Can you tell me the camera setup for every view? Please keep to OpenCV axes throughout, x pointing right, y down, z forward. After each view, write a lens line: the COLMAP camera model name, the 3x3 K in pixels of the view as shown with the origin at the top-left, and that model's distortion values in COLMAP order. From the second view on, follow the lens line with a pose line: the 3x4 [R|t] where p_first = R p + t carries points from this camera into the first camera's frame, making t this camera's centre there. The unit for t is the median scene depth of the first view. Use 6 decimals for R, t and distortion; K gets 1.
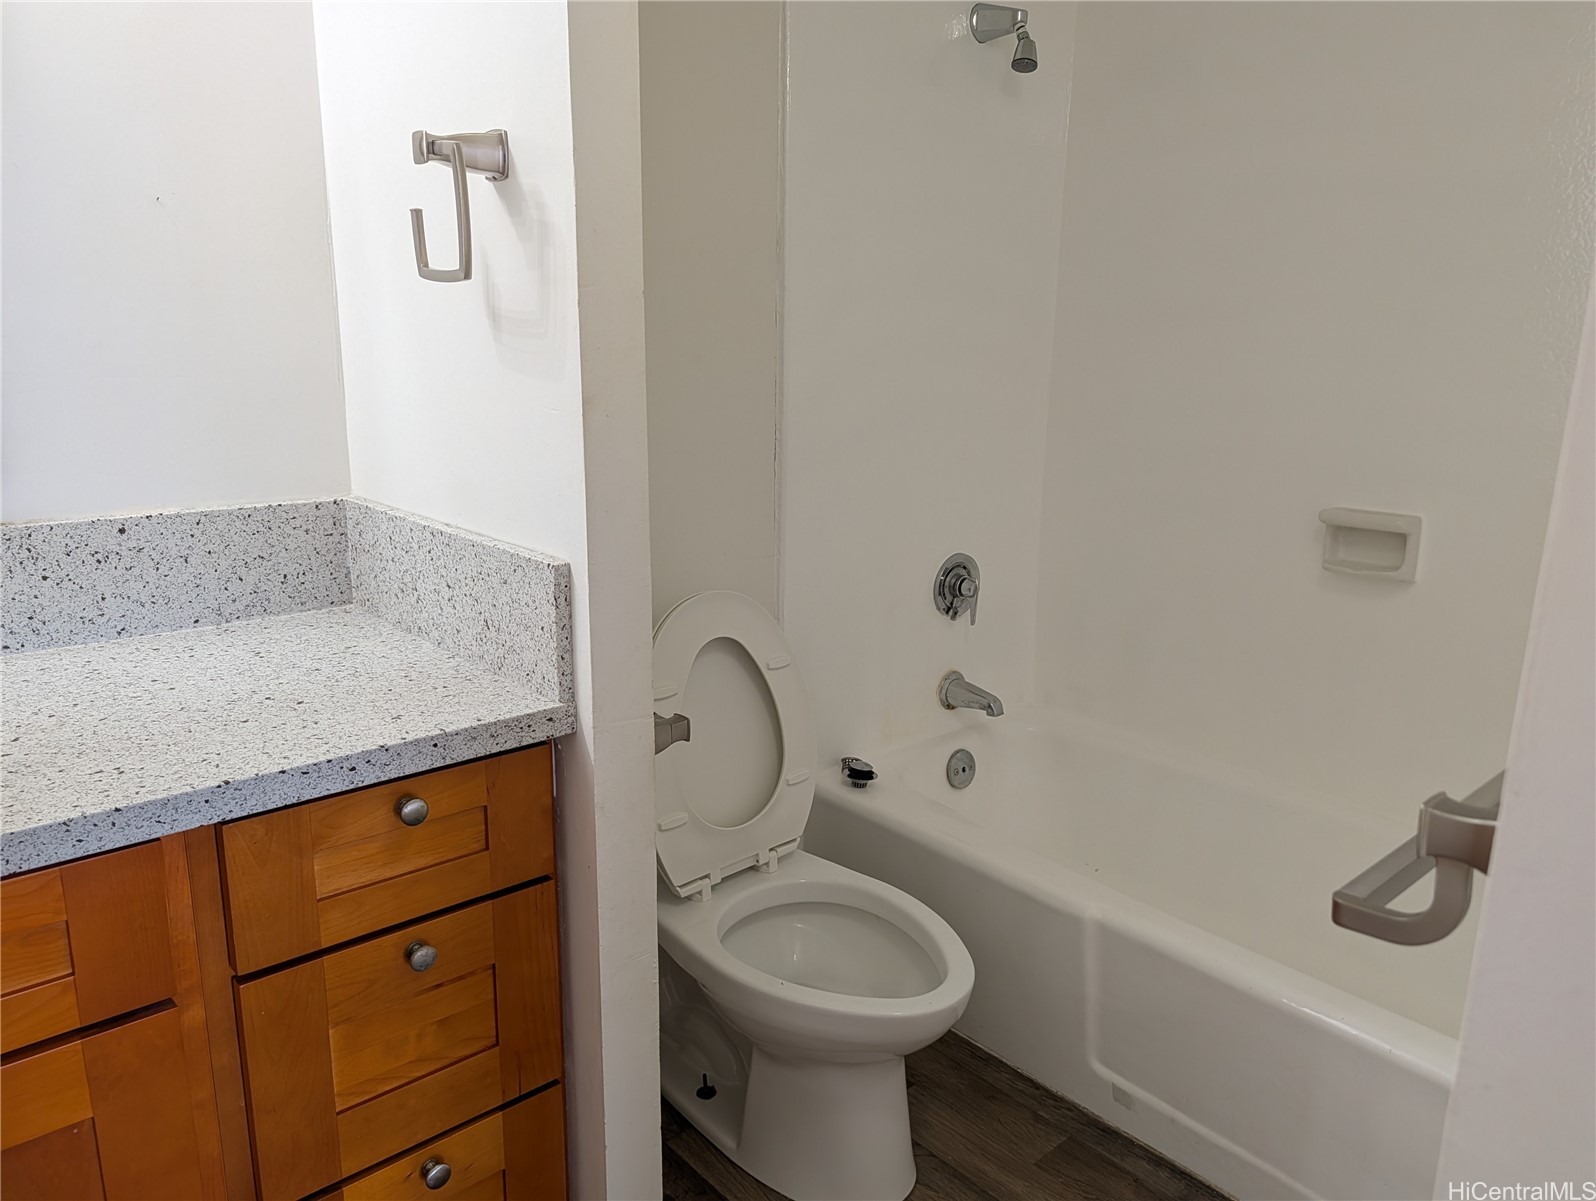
lens RADIAL K [[1146.5, 0, 820.4], [0, 1146.5, 620.2], [0, 0, 1]] dist [0.006839, -0.007206]
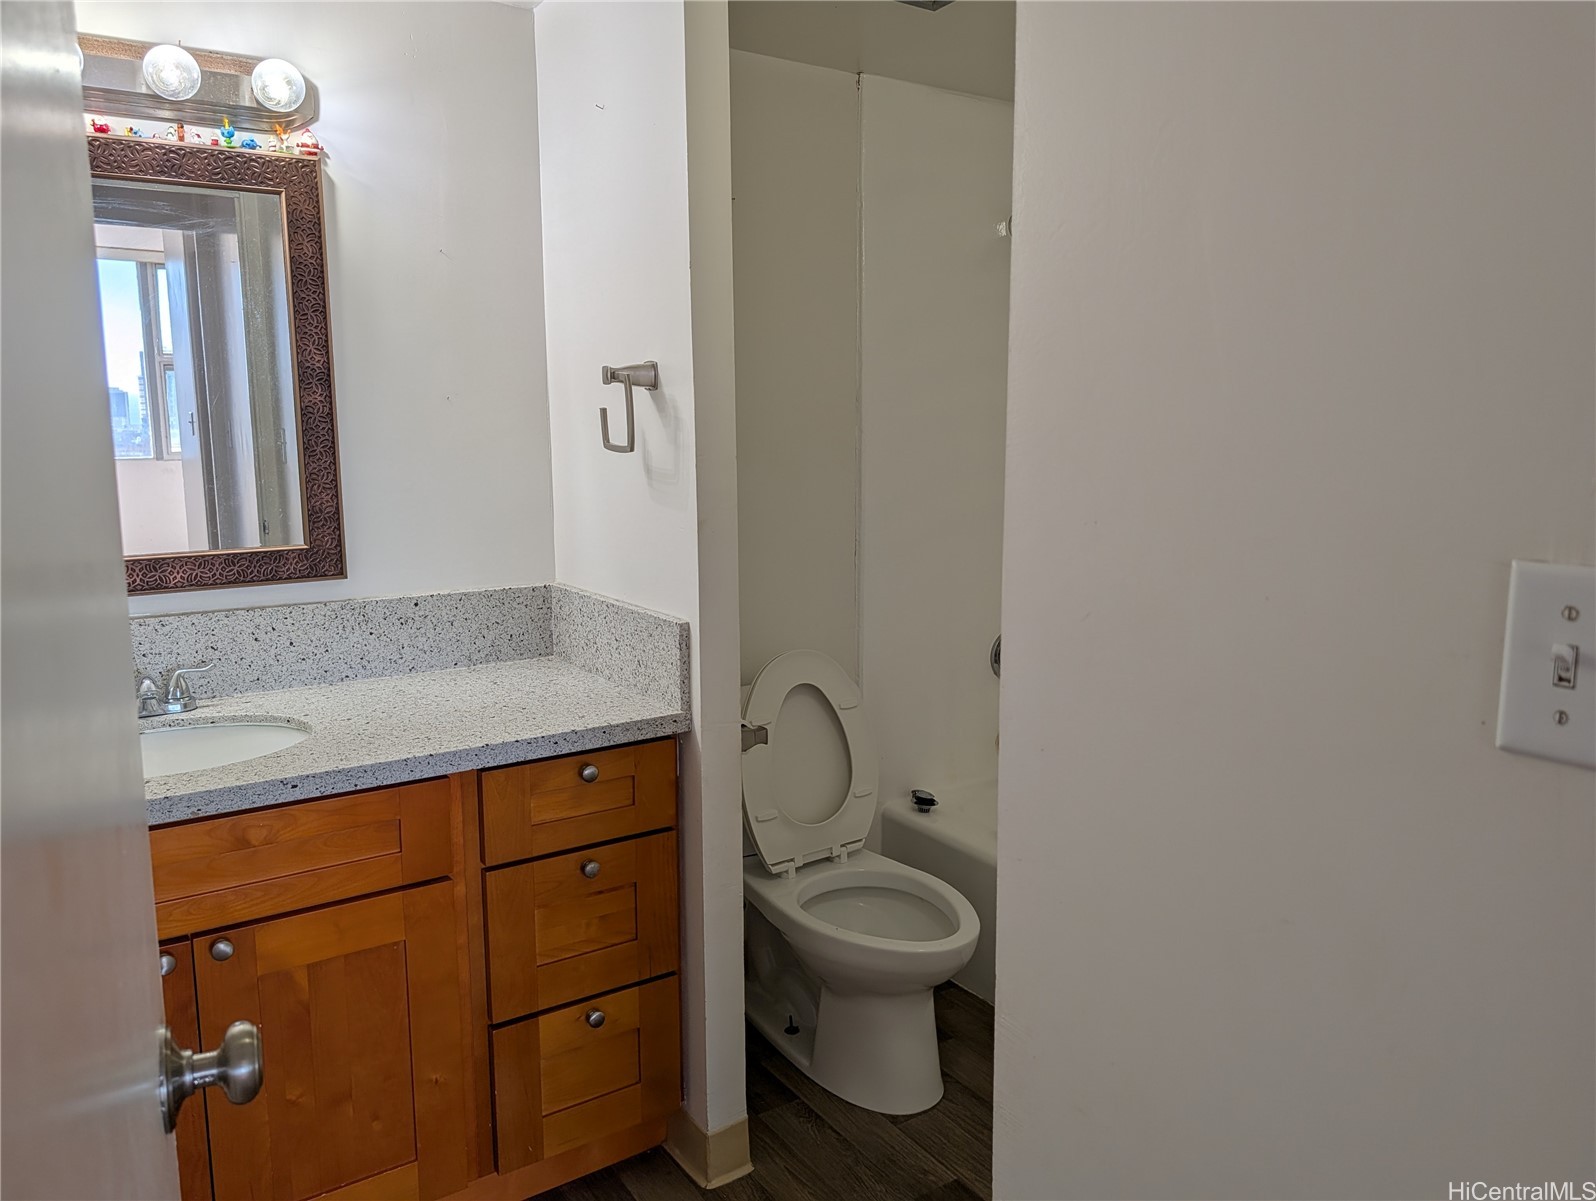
lens RADIAL K [[1146.5, 0, 800.3], [0, 1146.5, 597.8], [0, 0, 1]] dist [0.006839, -0.007206]
pose [[0.987432, -0.000188, -0.158047, 0.170108], [-0.015857, 0.994835, -0.100257, 0.067557], [0.157249, 0.101503, 0.982329, -0.496998]]
